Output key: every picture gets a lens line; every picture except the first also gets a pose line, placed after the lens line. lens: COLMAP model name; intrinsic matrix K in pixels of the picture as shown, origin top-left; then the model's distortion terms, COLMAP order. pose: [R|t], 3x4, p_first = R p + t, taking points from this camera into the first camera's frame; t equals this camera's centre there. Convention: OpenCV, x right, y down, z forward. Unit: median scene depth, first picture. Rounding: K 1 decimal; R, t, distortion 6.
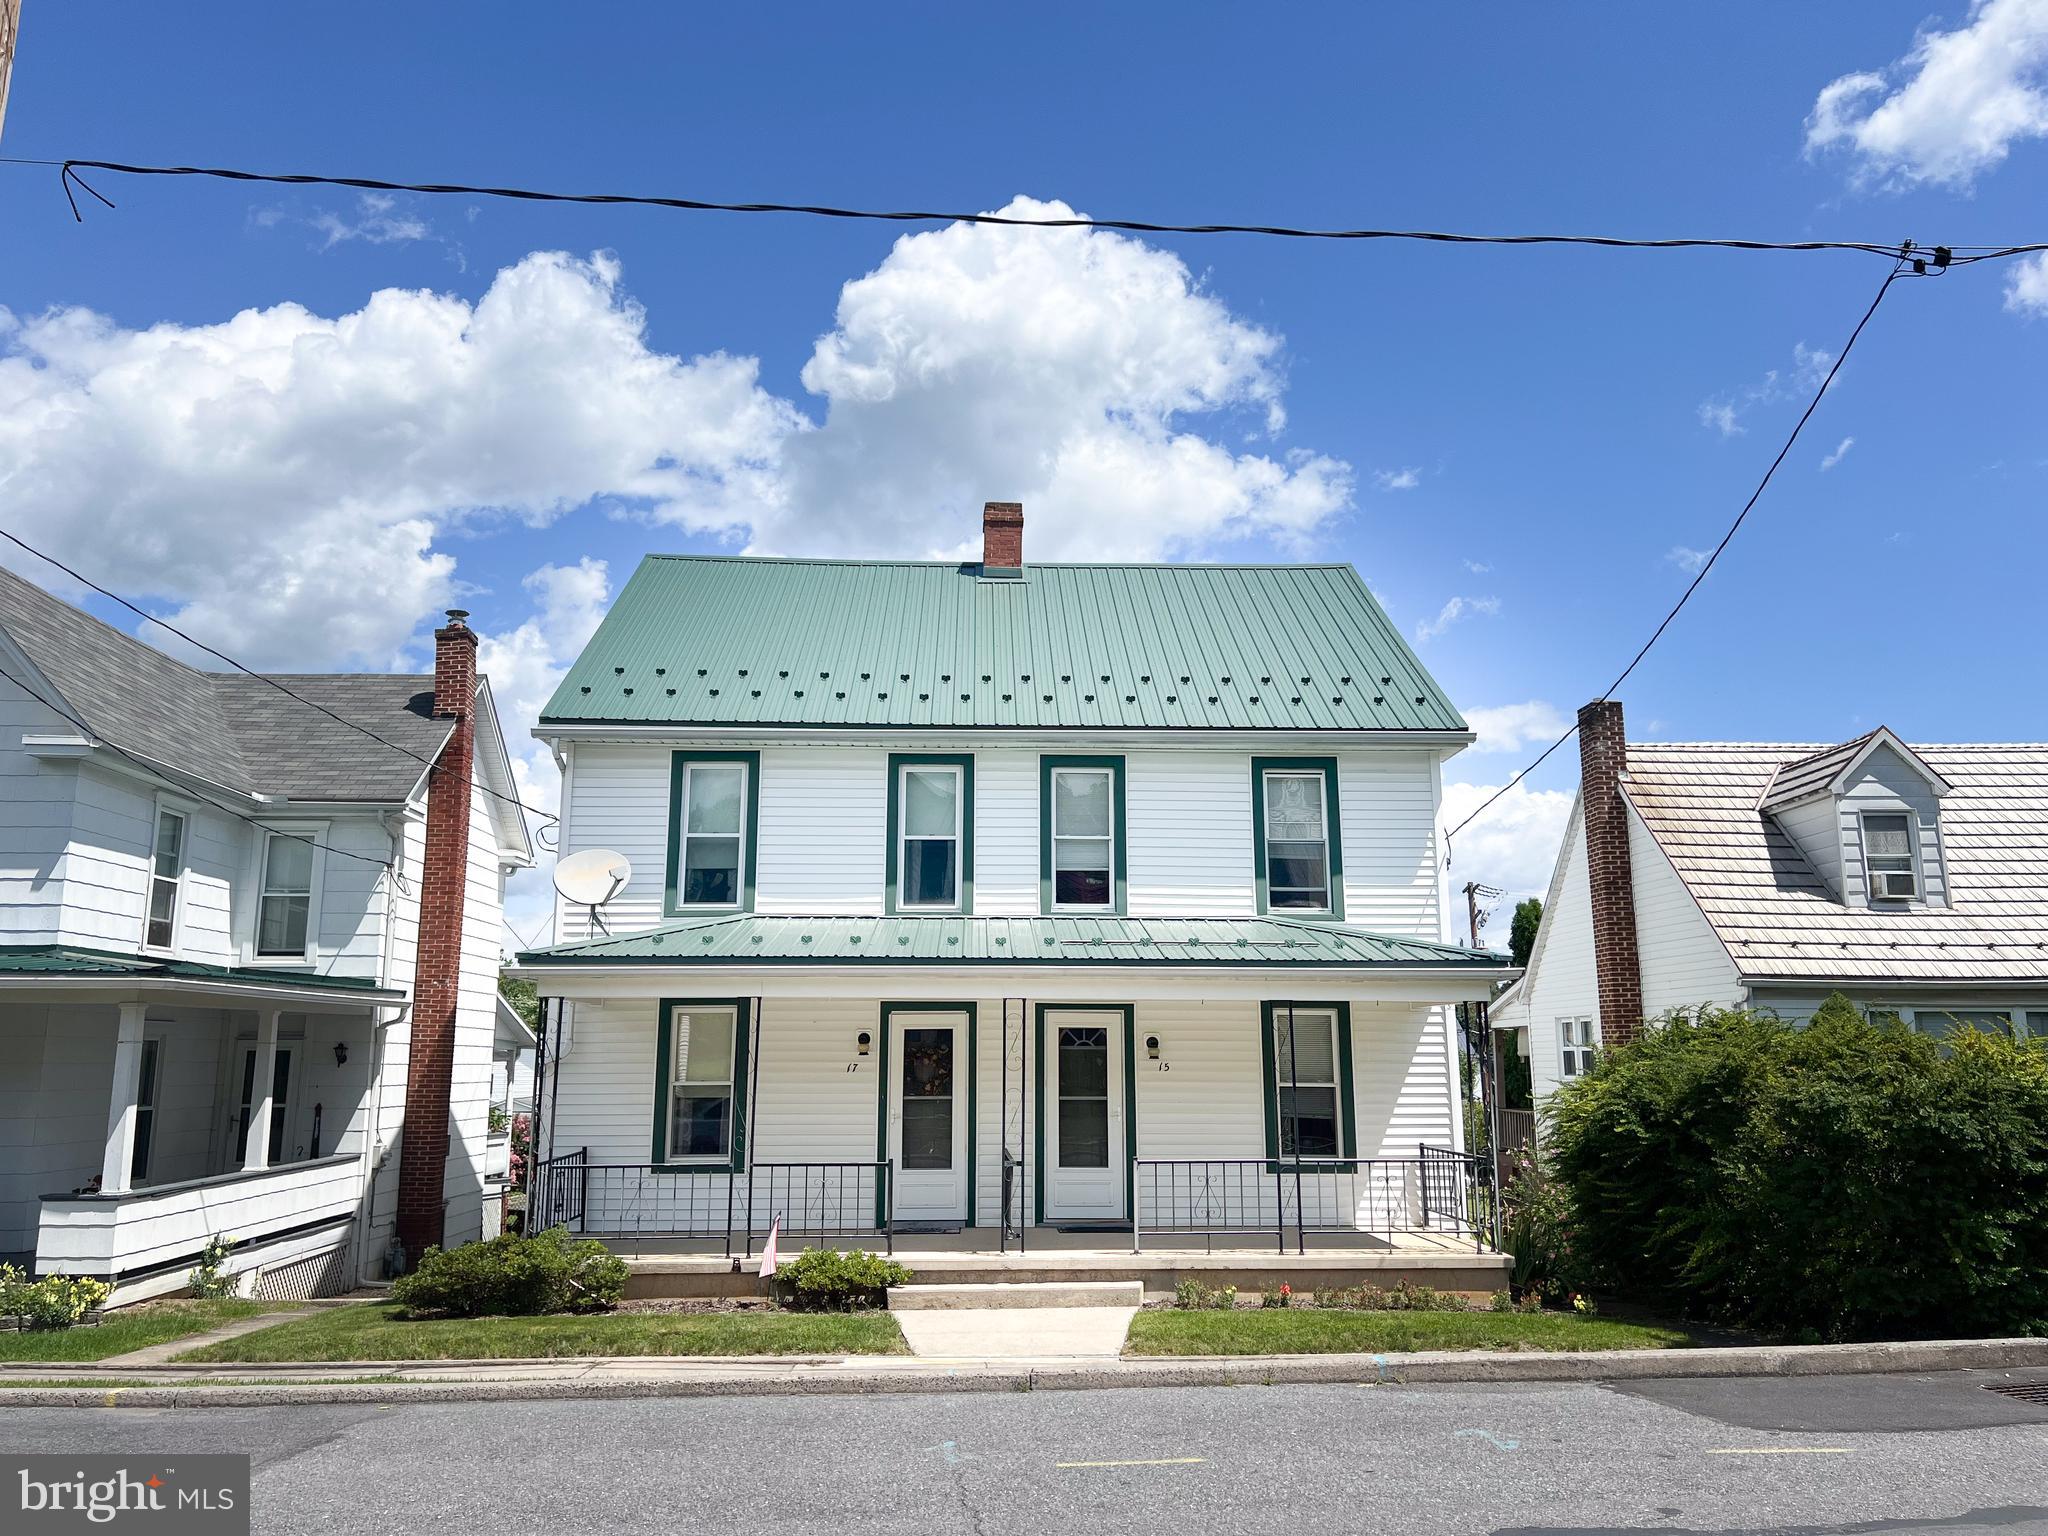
lens RADIAL K [[1547.0, 0, 1014.4], [0, 1547.0, 776.2], [0, 0, 1]] dist [0.076797, -0.034126]
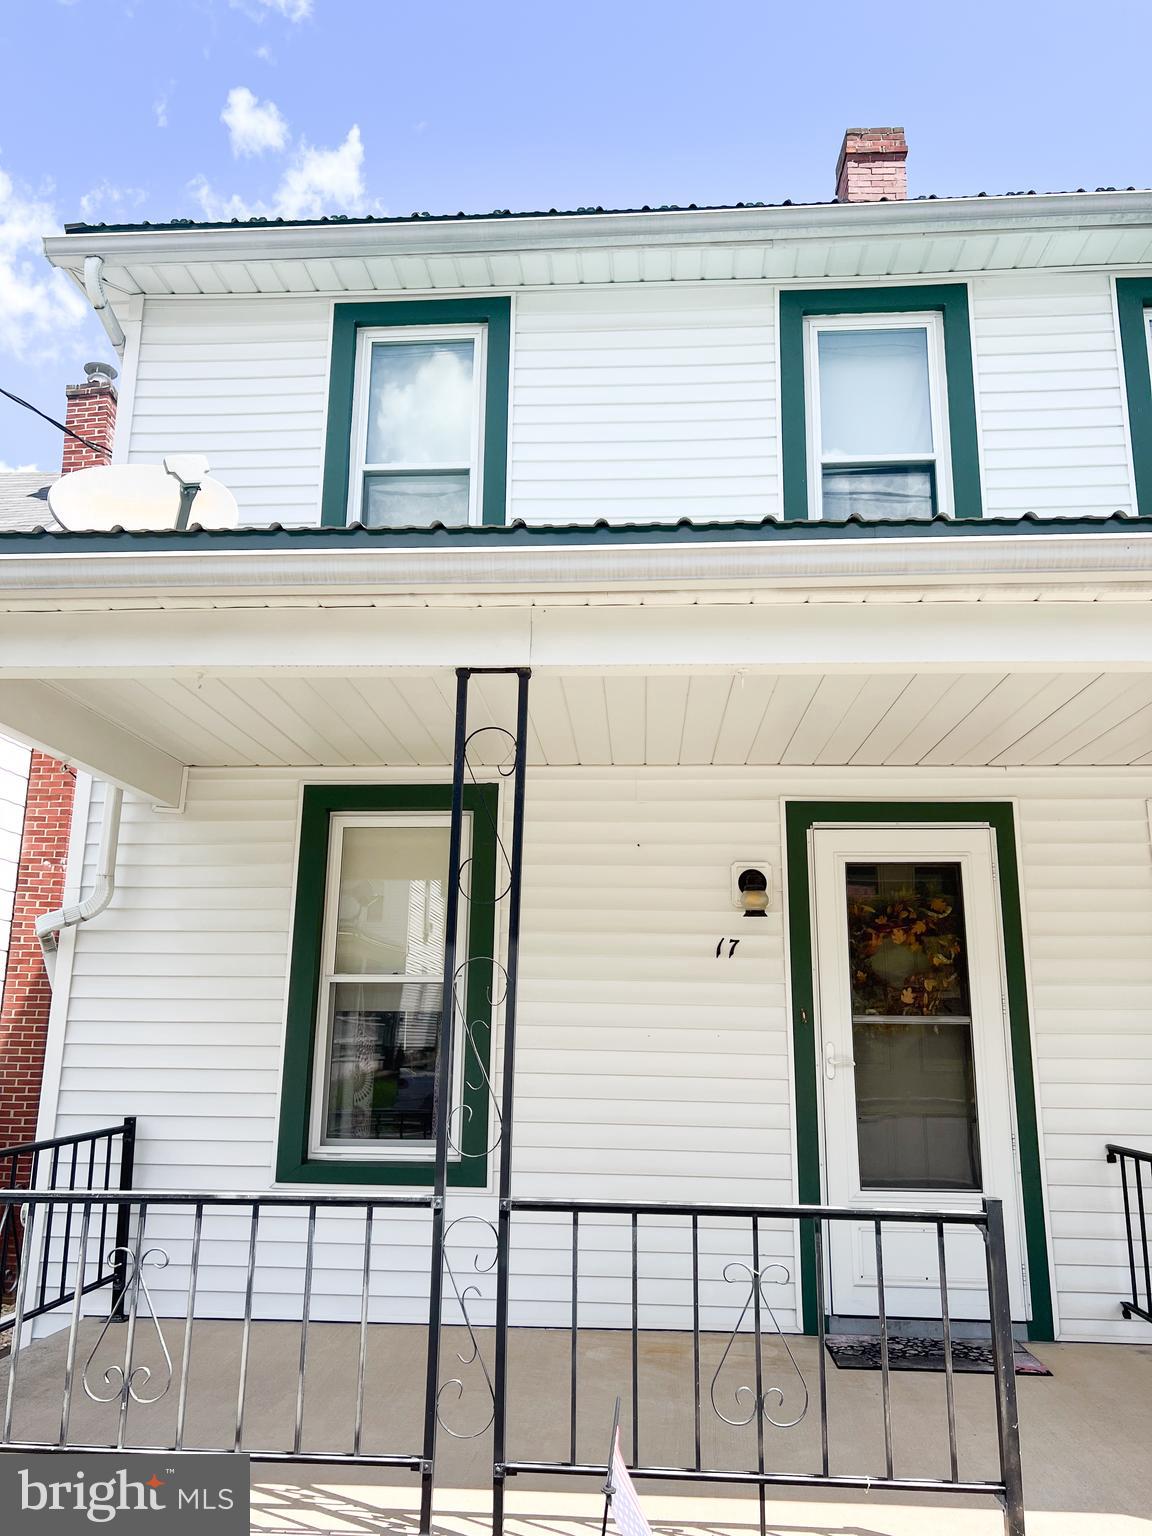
lens RADIAL K [[1160.2, 0, 569.6], [0, 1160.2, 778.5], [0, 0, 1]] dist [0.076797, -0.034126]
pose [[0.992965, -0.011085, -0.117889, -0.106880], [0.006955, 0.999350, -0.035384, 0.148735], [0.118205, 0.034315, 0.992396, 0.658533]]
